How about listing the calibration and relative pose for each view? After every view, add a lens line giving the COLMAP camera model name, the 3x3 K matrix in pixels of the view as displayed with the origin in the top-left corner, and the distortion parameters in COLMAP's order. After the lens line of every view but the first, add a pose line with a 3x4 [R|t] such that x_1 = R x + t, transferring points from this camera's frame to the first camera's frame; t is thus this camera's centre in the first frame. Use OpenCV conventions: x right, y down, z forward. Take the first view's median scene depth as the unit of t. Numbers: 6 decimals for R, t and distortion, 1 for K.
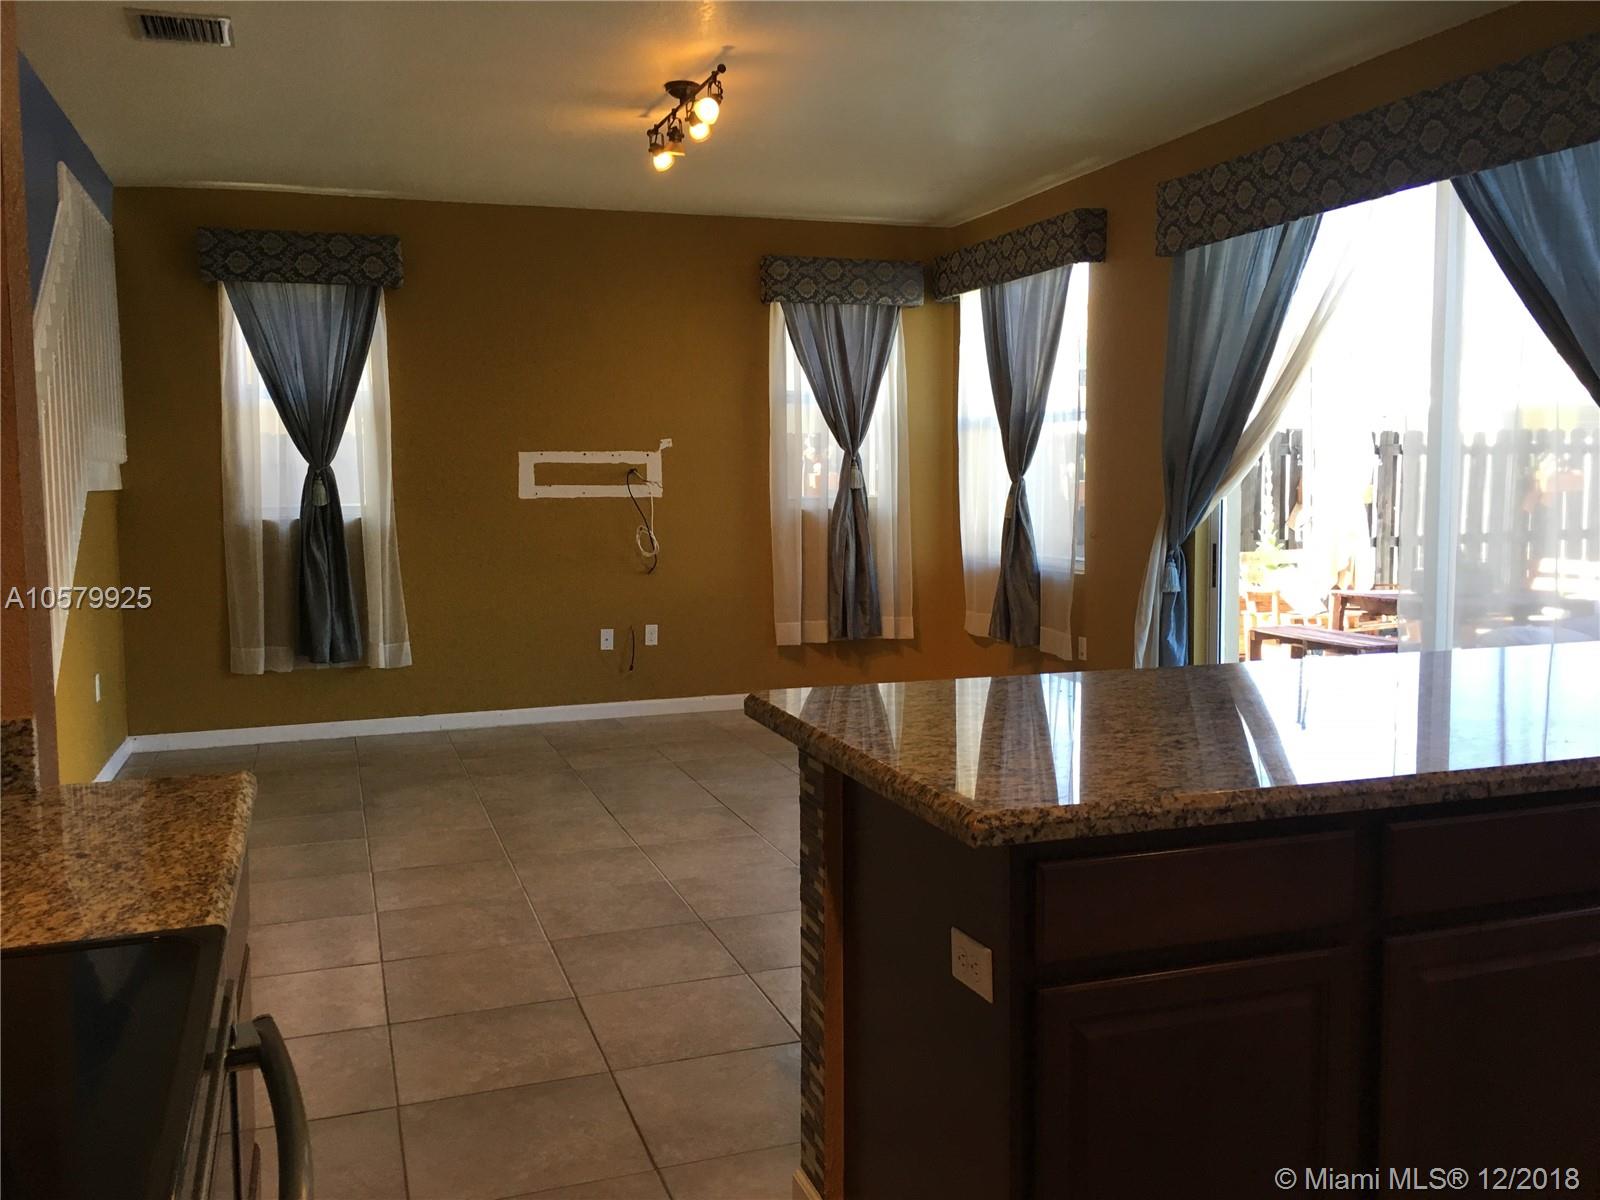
lens RADIAL K [[1380.3, 0, 792.6], [0, 1380.3, 595.9], [0, 0, 1]] dist [0.087256, -0.122322]
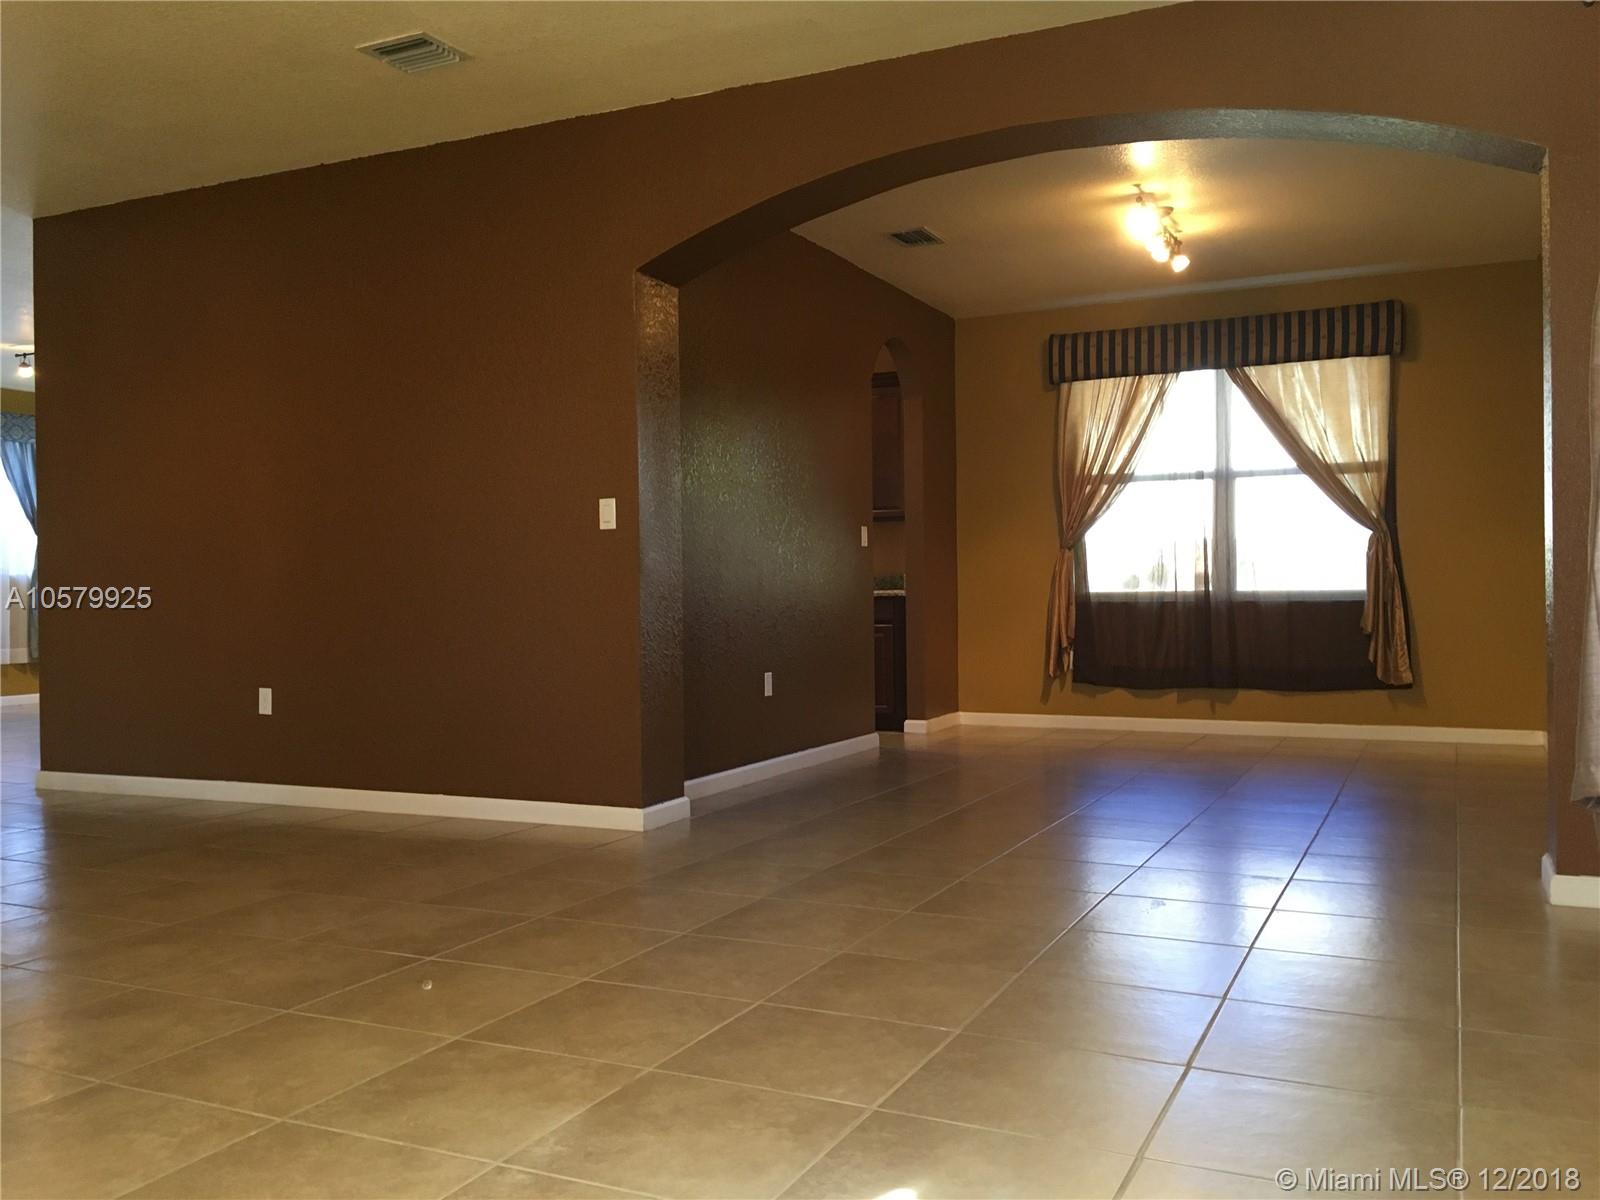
lens RADIAL K [[1379.9, 0, 800.0], [0, 1379.9, 590.0], [0, 0, 1]] dist [0.088605, -0.136701]
pose [[0.692000, 0.005180, 0.721879, -0.580950], [0.070378, 0.994727, -0.074603, 0.150053], [-0.718459, 0.102430, 0.687987, -0.786557]]
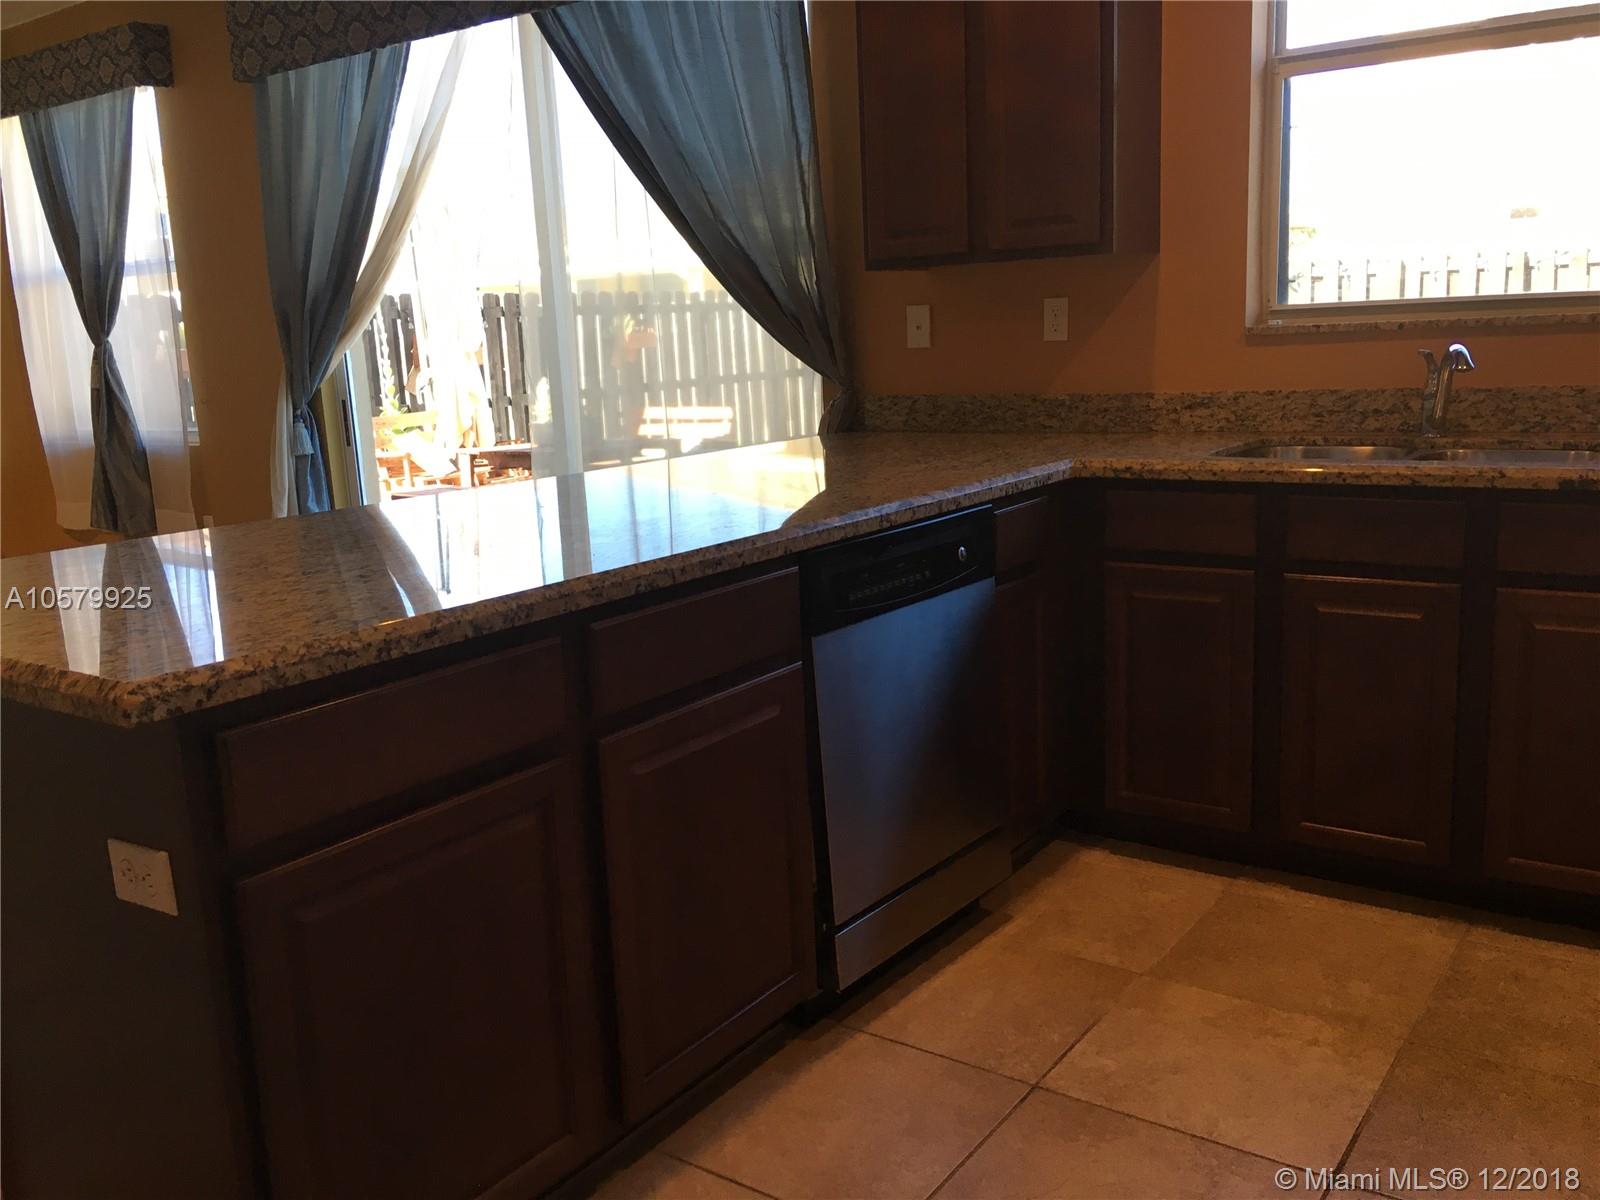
lens RADIAL K [[1379.9, 0, 800.0], [0, 1379.9, 590.0], [0, 0, 1]] dist [0.088605, -0.136701]
pose [[0.812045, -0.137086, 0.567265, 0.000909], [0.091218, 0.989887, 0.108638, 0.013760], [-0.576421, -0.036474, 0.816338, 0.037918]]
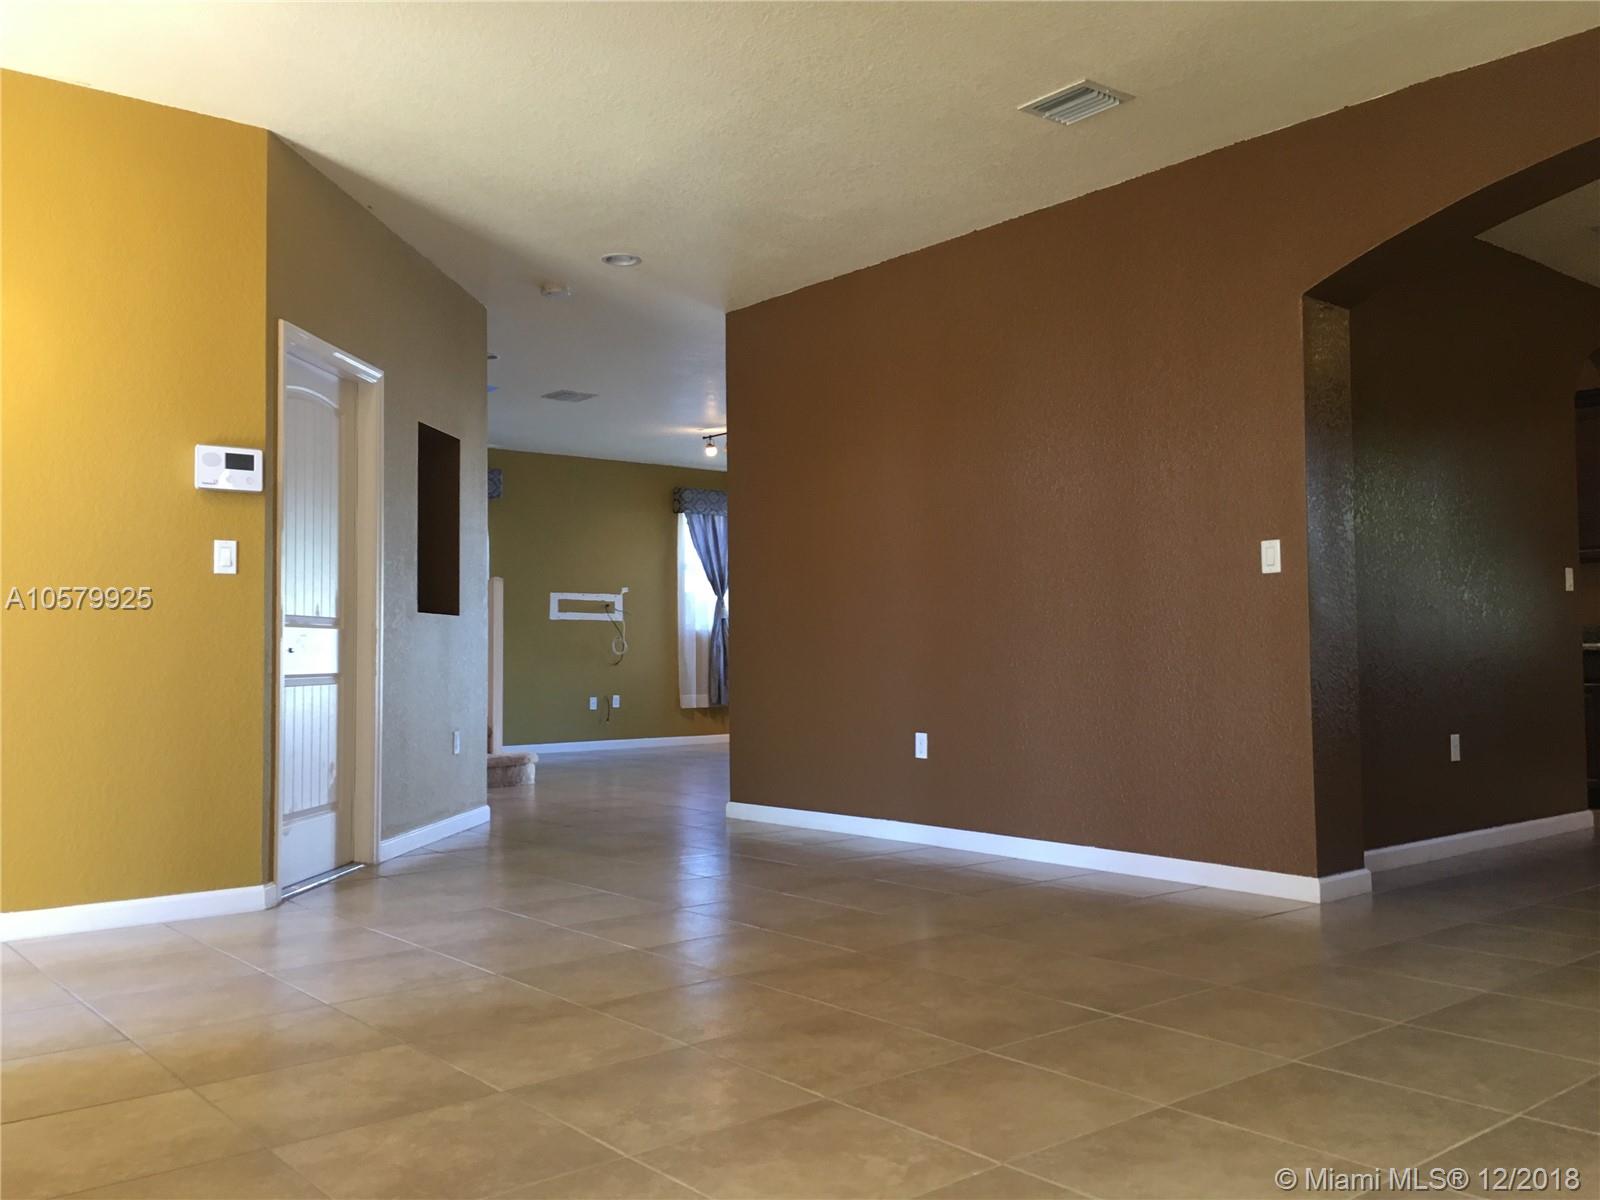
lens RADIAL K [[1380.3, 0, 792.6], [0, 1380.3, 595.9], [0, 0, 1]] dist [0.087256, -0.122322]
pose [[0.930939, 0.021308, 0.364553, -0.593891], [0.029851, 0.990515, -0.134125, 0.152612], [-0.363953, 0.135745, 0.921473, -0.756485]]
